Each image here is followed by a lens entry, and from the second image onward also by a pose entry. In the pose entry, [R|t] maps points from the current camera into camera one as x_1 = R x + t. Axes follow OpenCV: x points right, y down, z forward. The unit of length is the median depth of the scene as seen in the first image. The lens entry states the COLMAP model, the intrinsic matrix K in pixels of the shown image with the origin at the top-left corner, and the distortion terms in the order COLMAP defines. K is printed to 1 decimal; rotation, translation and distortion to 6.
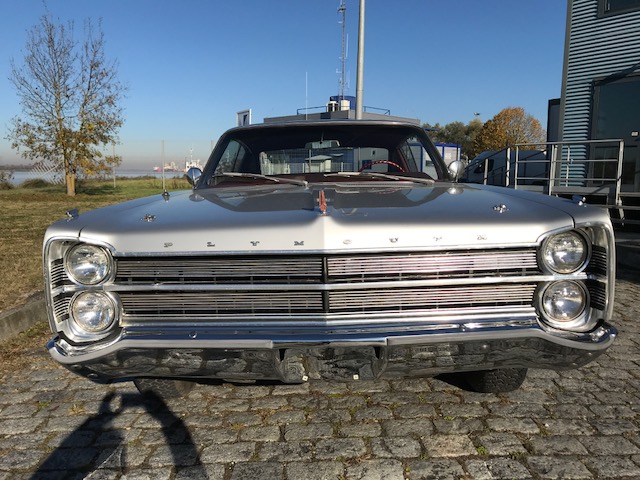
lens RADIAL K [[522.2, 0, 320.0], [0, 522.2, 240.0], [0, 0, 1]] dist [0.005622, 0.010266]
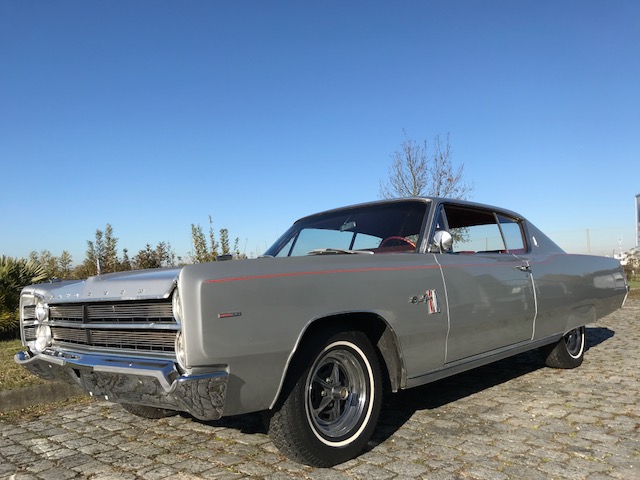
lens RADIAL K [[522.2, 0, 320.0], [0, 522.2, 240.0], [0, 0, 1]] dist [0.005622, 0.010266]
pose [[0.716345, -0.075220, -0.693680, 0.803259], [-0.053528, 0.985318, -0.162122, 0.029365], [0.695690, 0.153266, 0.701801, 0.212364]]
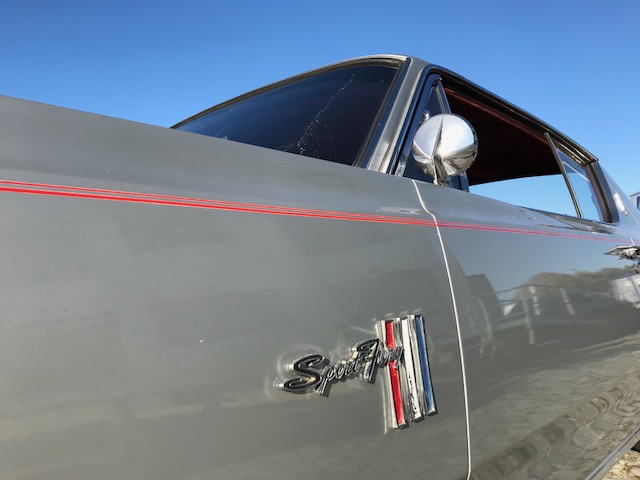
lens RADIAL K [[522.2, 0, 320.0], [0, 522.2, 240.0], [0, 0, 1]] dist [0.005622, 0.010266]
pose [[0.746078, -0.056997, -0.663414, 0.425022], [-0.070947, 0.983853, -0.164315, -0.035381], [0.662068, 0.169659, 0.729988, 0.814702]]
